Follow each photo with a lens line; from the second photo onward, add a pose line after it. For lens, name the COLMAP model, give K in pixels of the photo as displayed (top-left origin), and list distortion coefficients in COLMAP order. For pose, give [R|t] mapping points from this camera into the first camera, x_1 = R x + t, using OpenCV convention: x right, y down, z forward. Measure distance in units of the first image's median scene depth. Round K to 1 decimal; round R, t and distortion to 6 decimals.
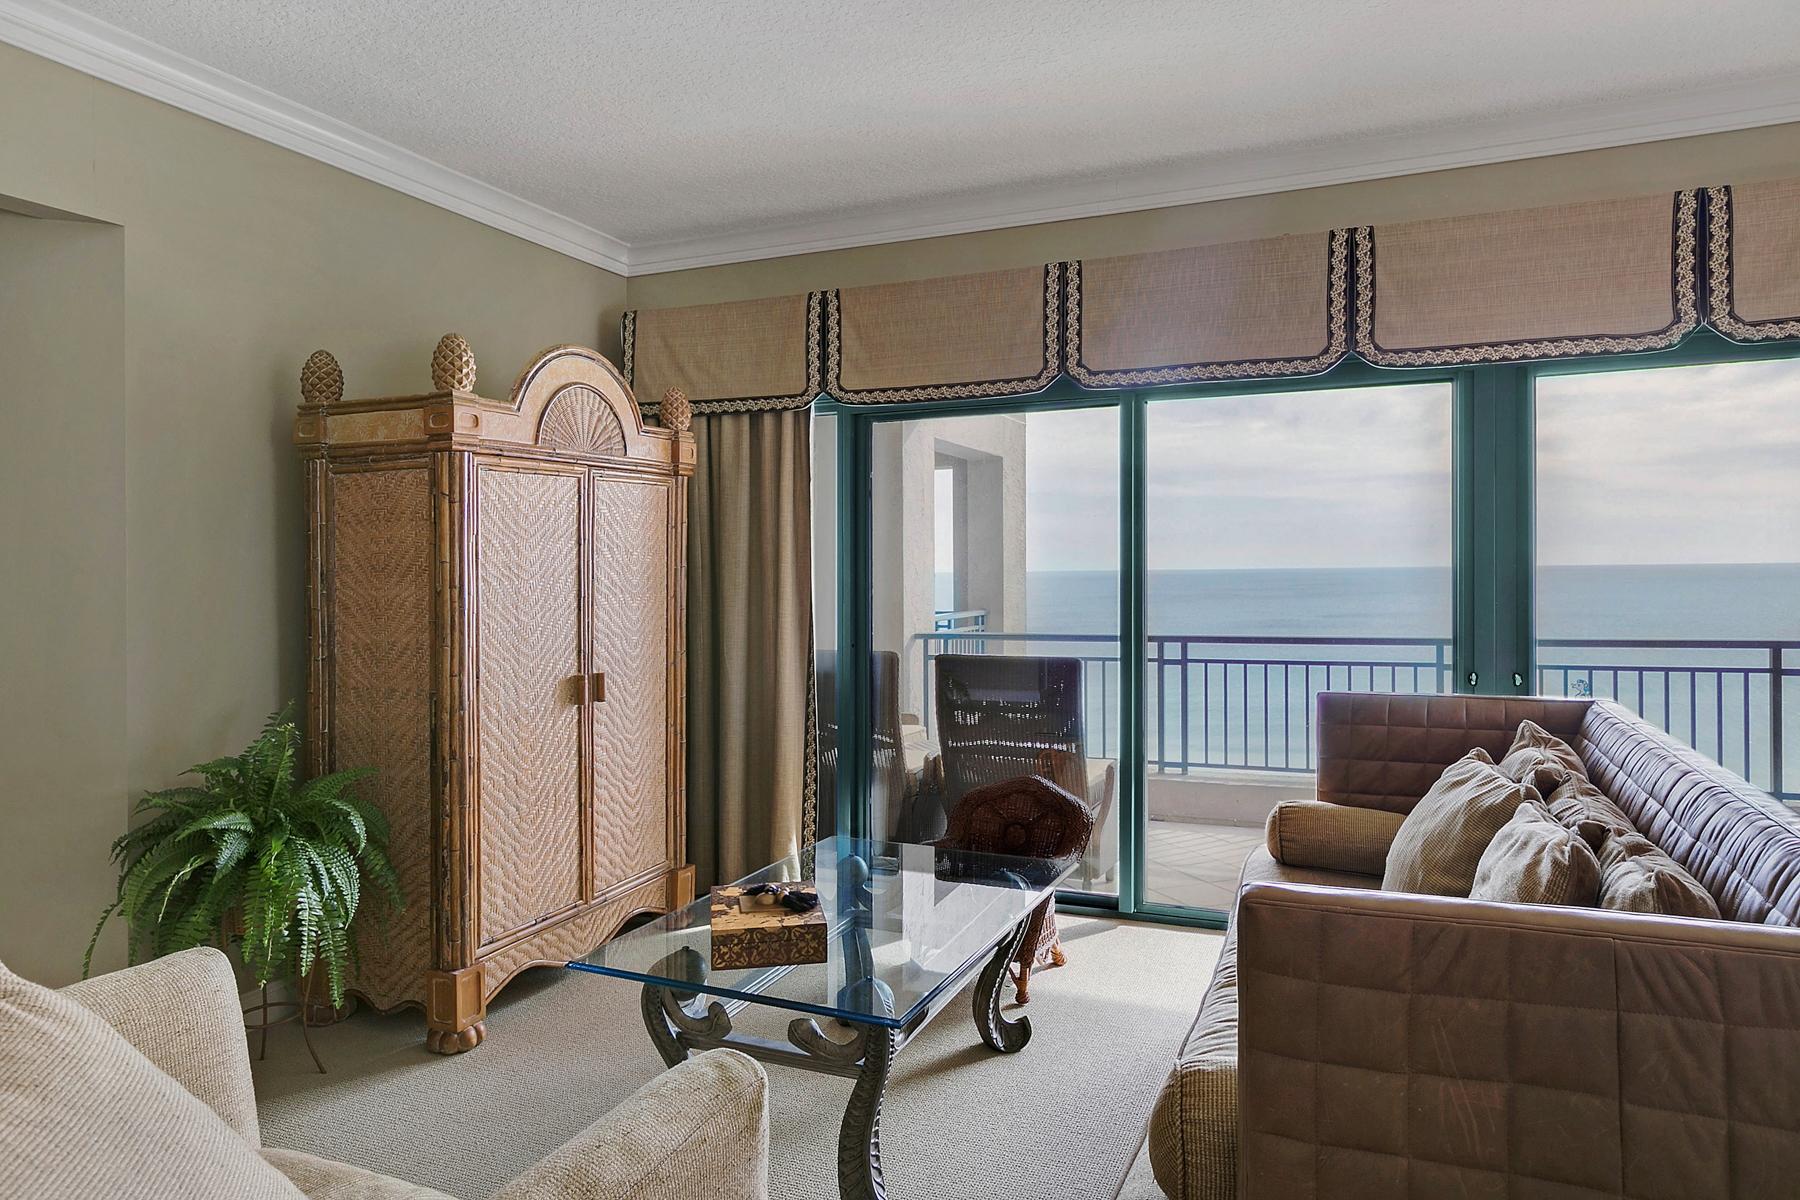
lens RADIAL K [[1082.3, 0, 878.7], [0, 1082.3, 568.5], [0, 0, 1]] dist [0.004492, 0.001152]
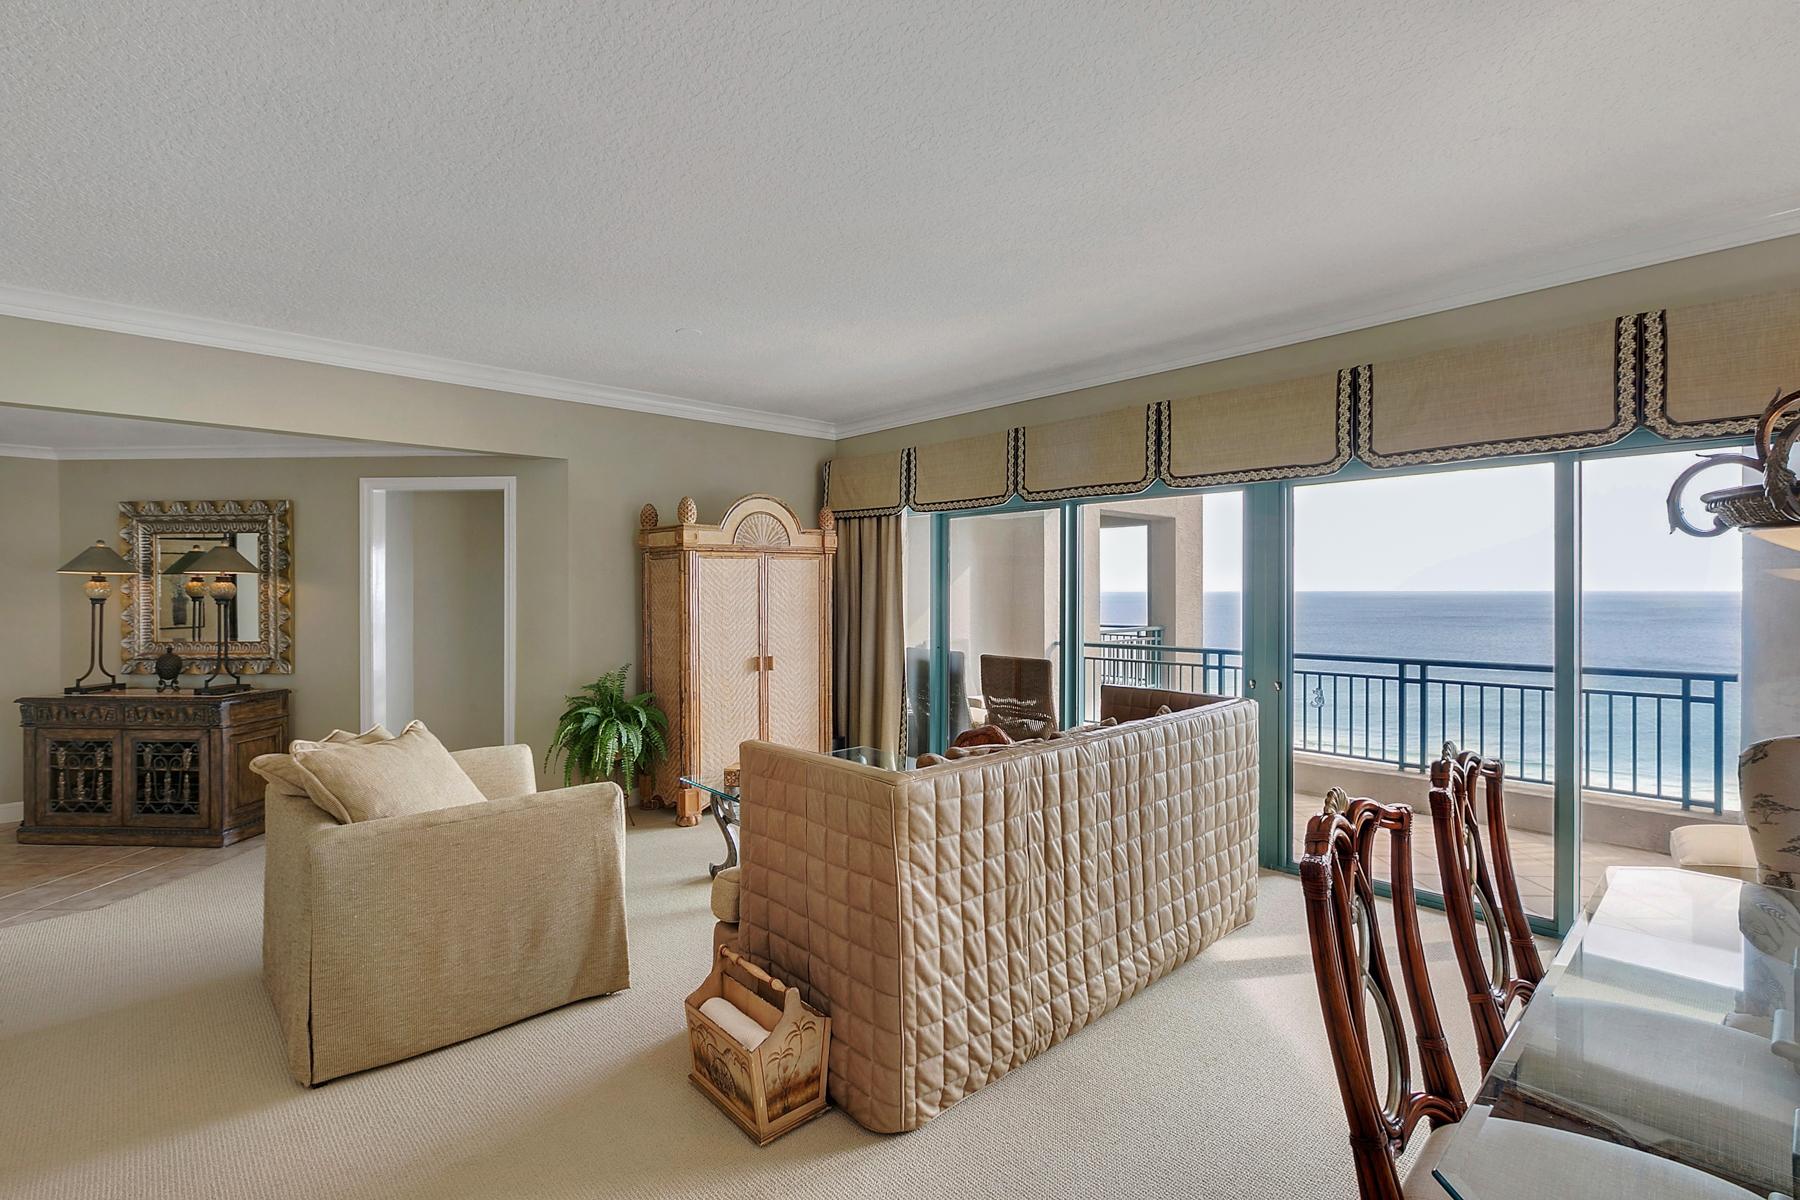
lens RADIAL K [[830.8, 0, 887.8], [0, 830.8, 588.9], [0, 0, 1]] dist [0.016631, -0.001363]
pose [[0.913162, 0.005888, -0.407554, 0.566078], [-0.007288, 0.999972, -0.001884, -0.026048], [0.407531, 0.004691, 0.913179, -0.310970]]
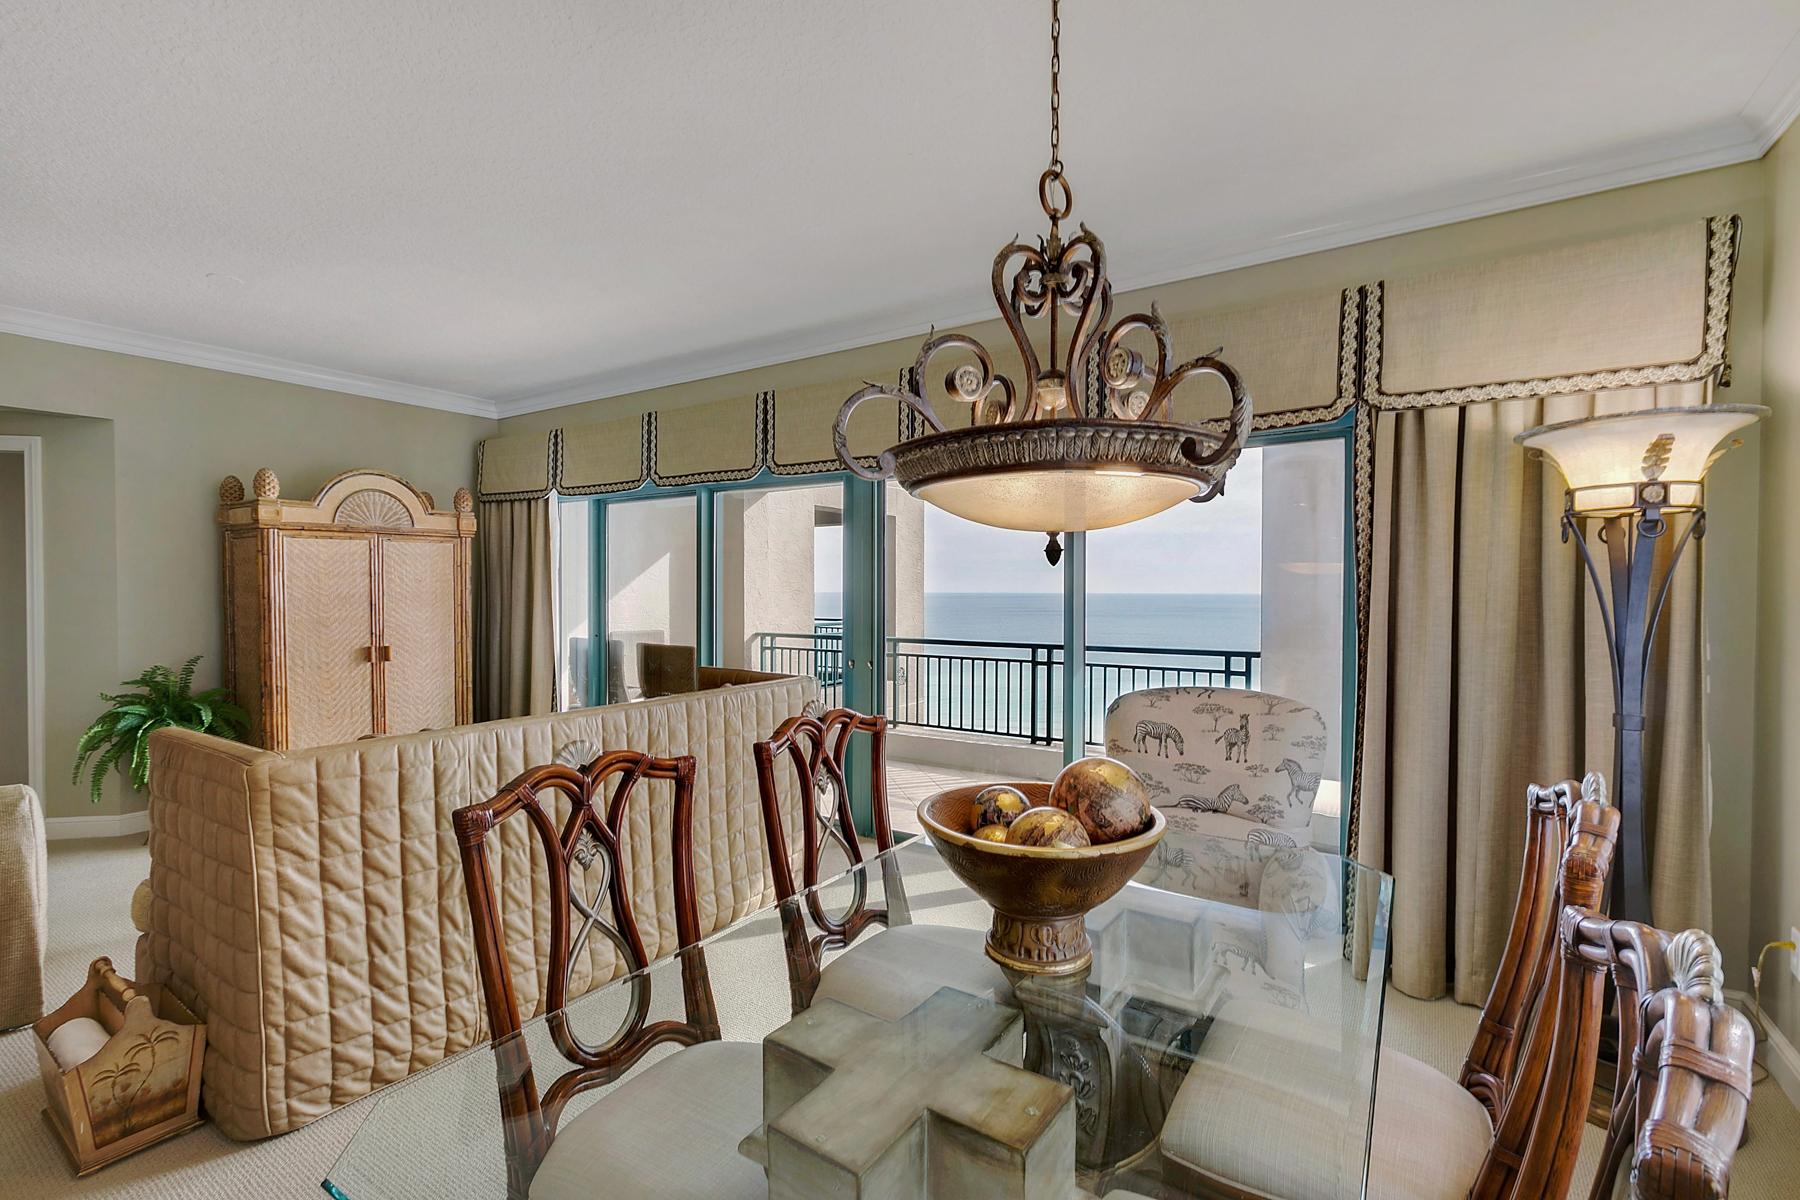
lens RADIAL K [[830.8, 0, 889.1], [0, 830.8, 594.4], [0, 0, 1]] dist [0.016631, -0.001363]
pose [[0.980019, 0.012967, -0.198480, 0.867255], [-0.012510, 0.999915, 0.003552, -0.007220], [0.198509, -0.000998, 0.980099, -0.222357]]
